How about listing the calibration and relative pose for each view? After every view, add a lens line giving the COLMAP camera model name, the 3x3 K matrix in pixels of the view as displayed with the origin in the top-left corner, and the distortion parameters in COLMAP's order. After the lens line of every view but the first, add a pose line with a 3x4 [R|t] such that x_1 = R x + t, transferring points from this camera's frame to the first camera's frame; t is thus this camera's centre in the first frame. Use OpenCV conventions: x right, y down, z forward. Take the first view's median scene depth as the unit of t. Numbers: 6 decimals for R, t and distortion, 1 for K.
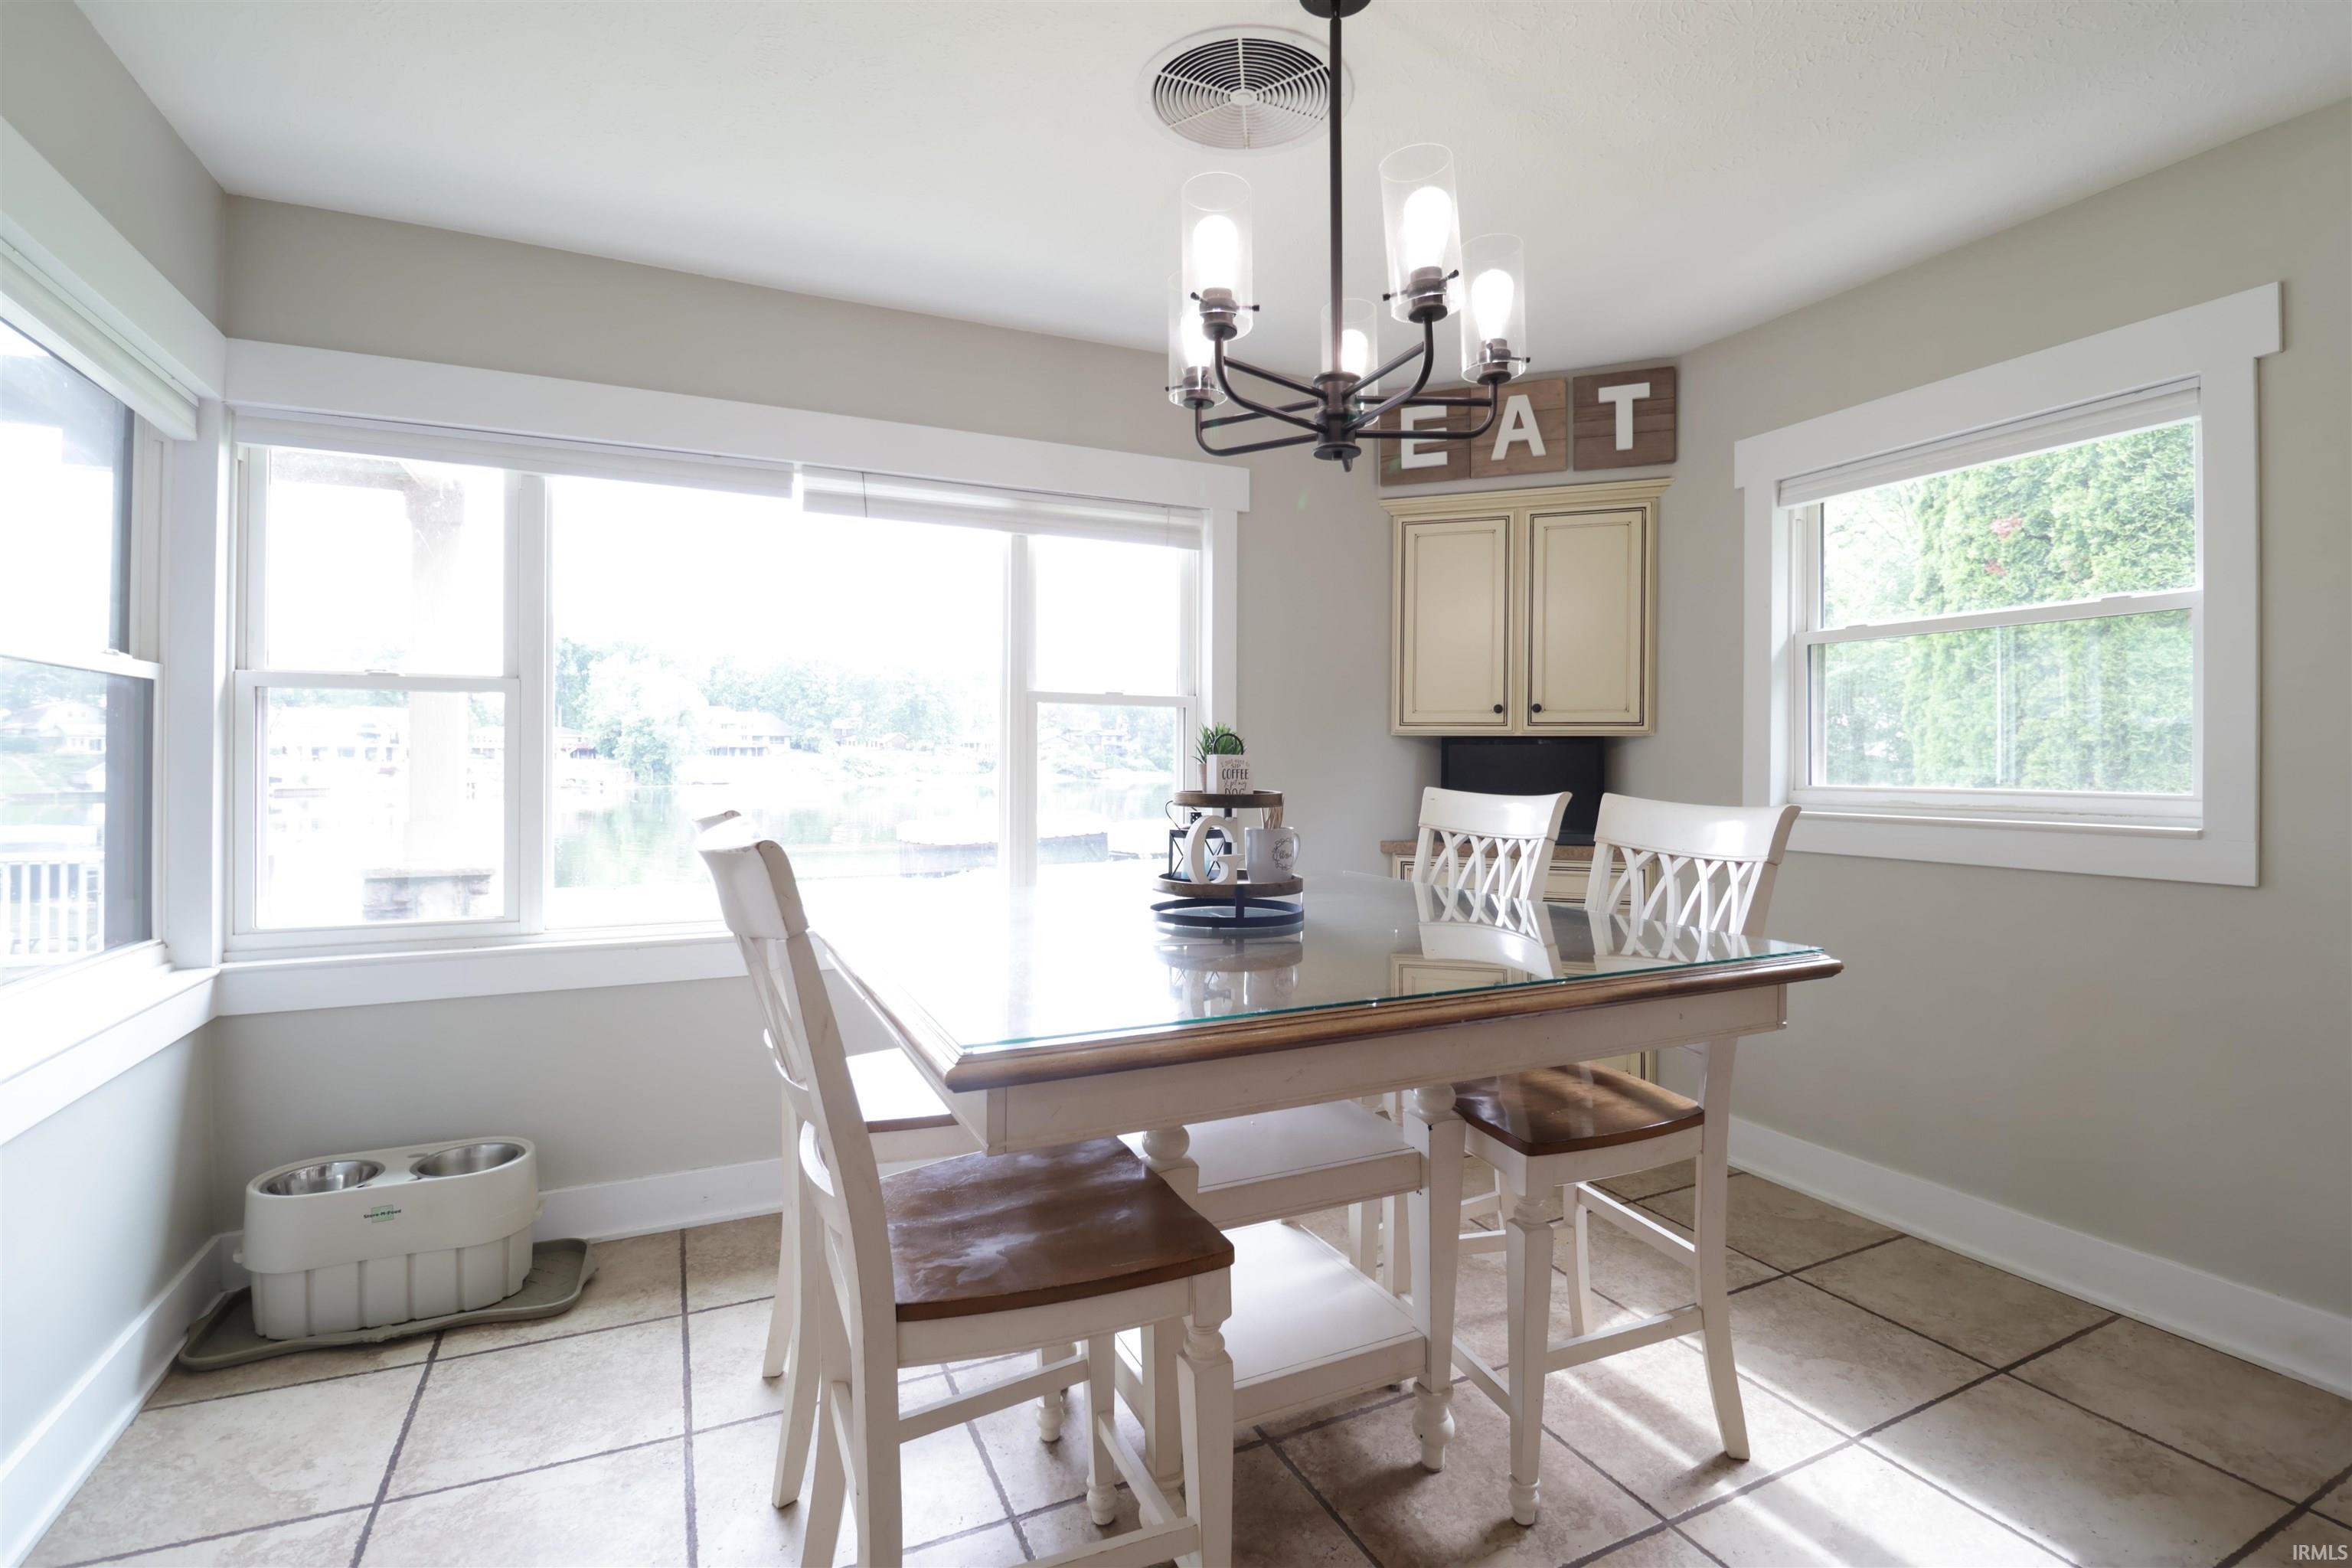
lens RADIAL K [[1090.0, 0, 1172.3], [0, 1090.0, 764.1], [0, 0, 1]] dist [-0.010531, -0.004796]
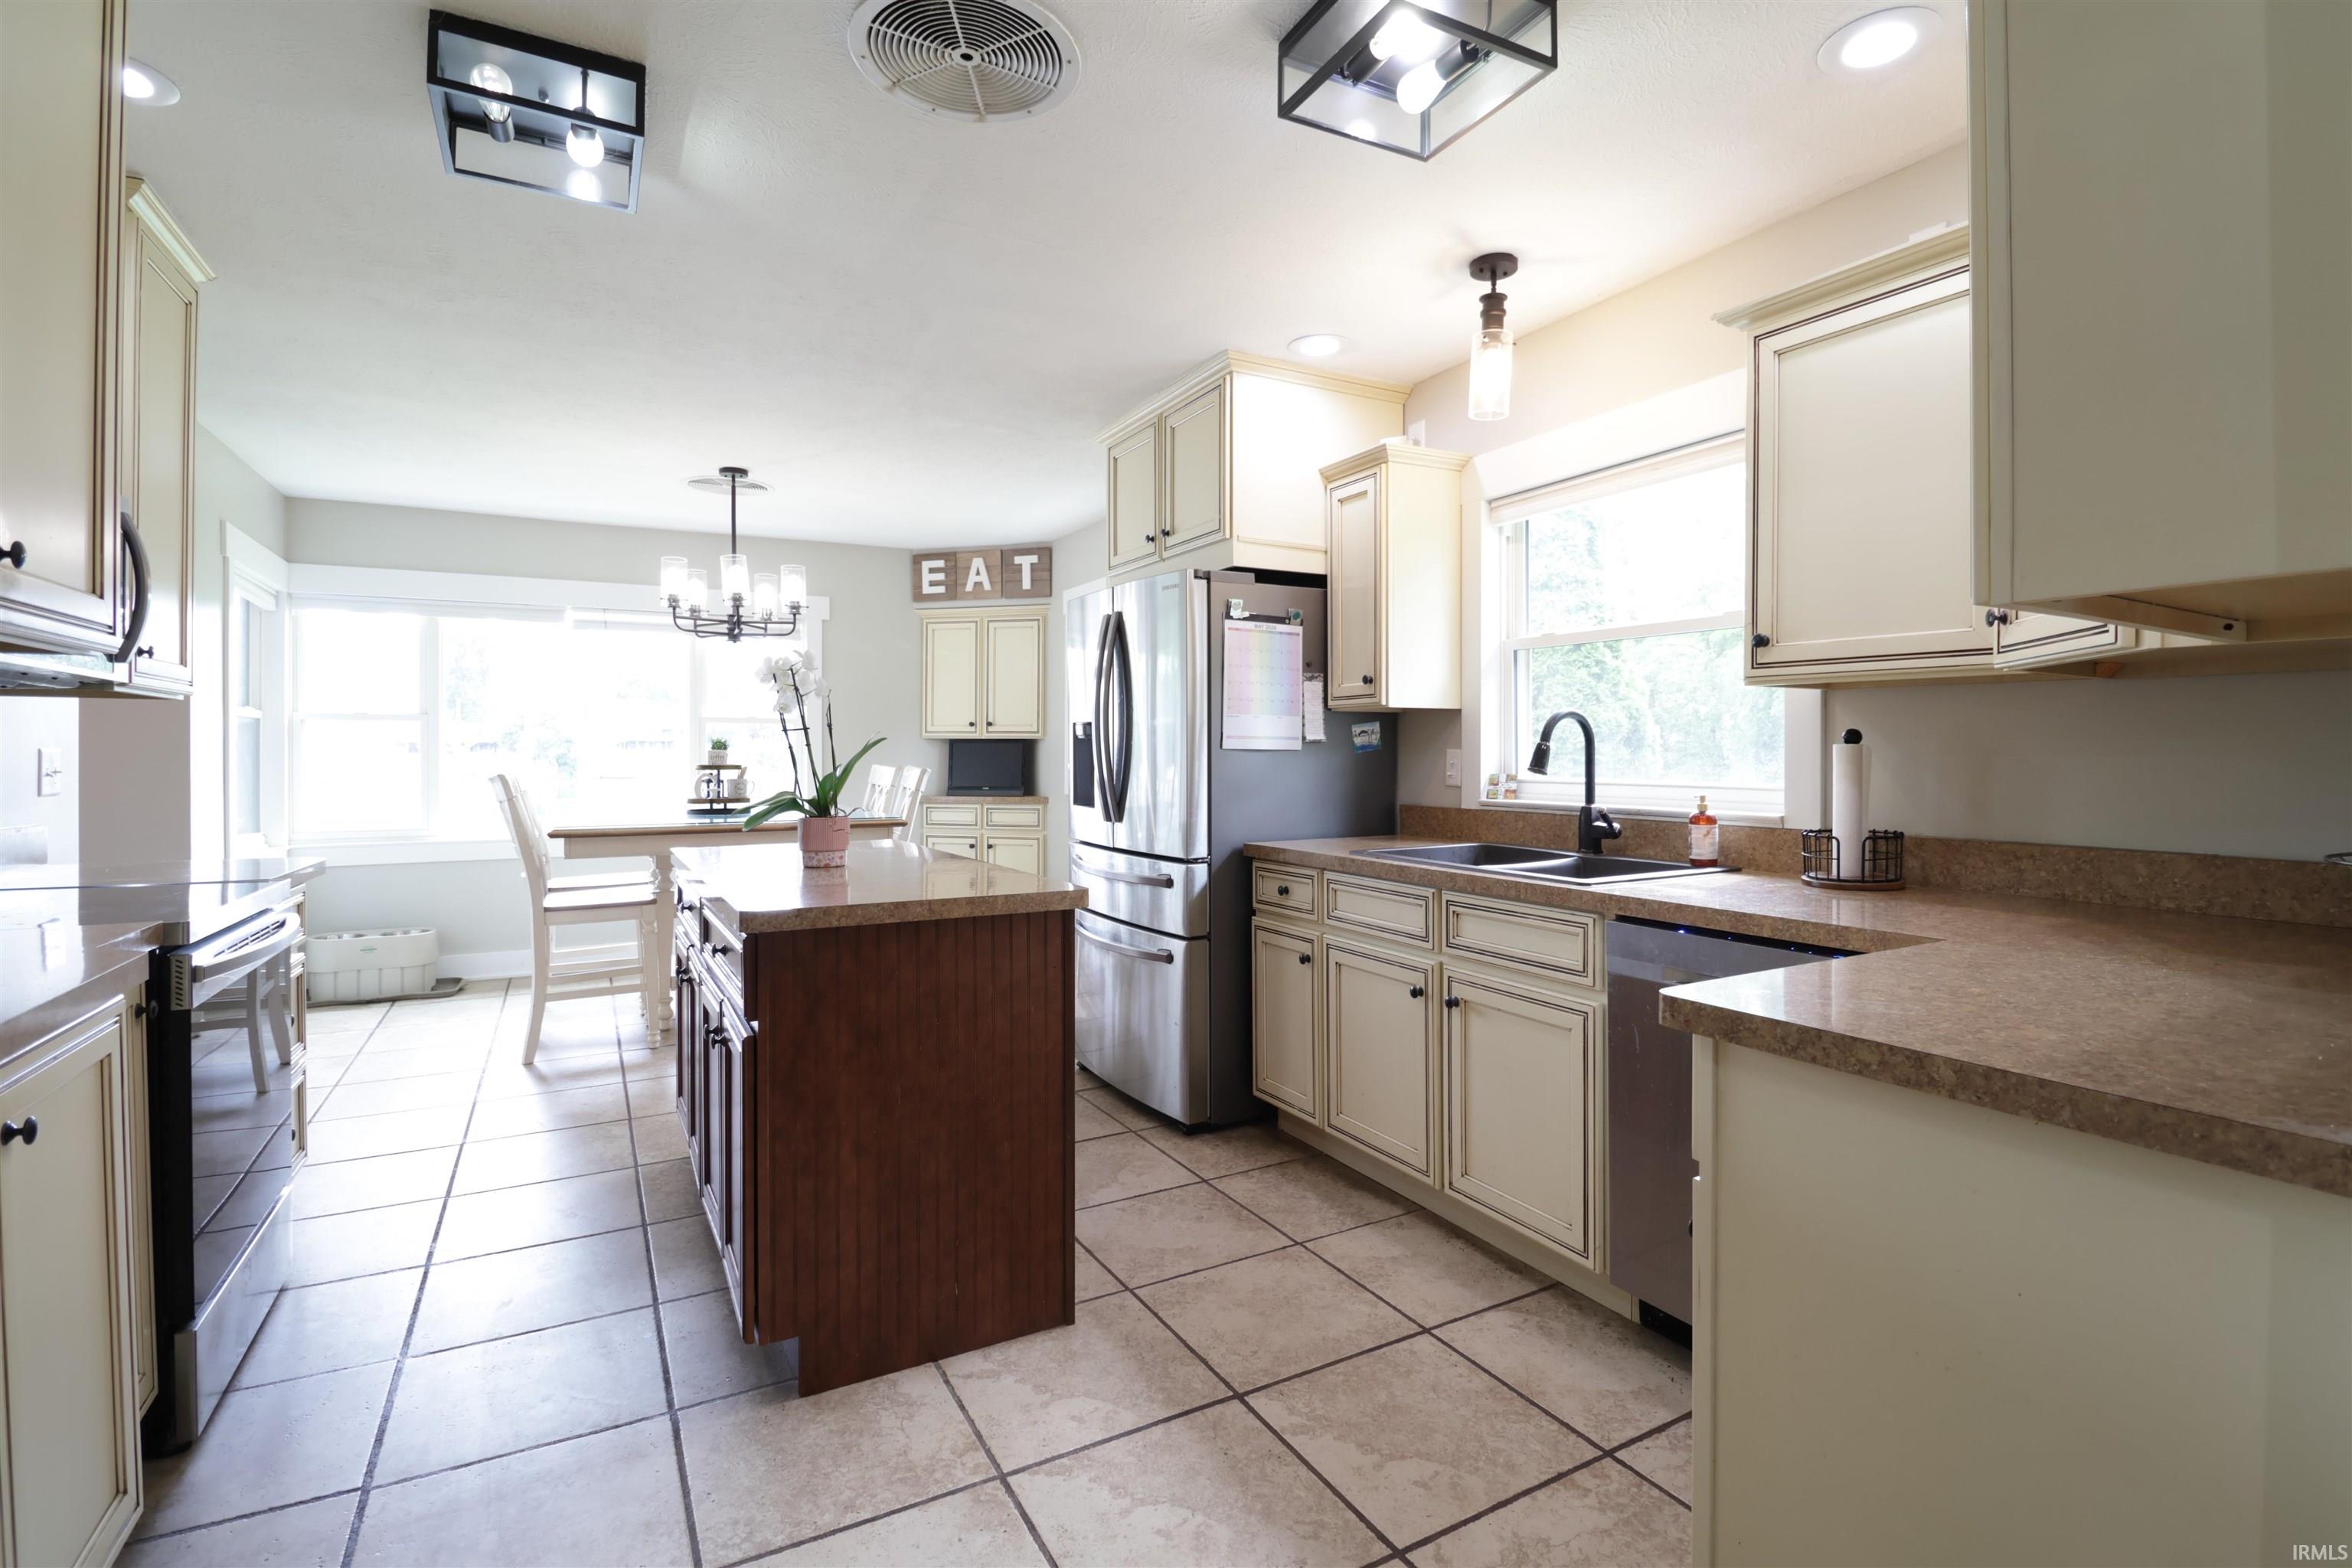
lens RADIAL K [[1090.0, 0, 1181.3], [0, 1090.0, 765.6], [0, 0, 1]] dist [-0.010531, -0.004796]
pose [[0.997225, -0.003335, 0.074378, 0.583512], [0.002700, 0.999959, 0.008639, 0.005549], [-0.074404, -0.008415, 0.997193, -1.003099]]
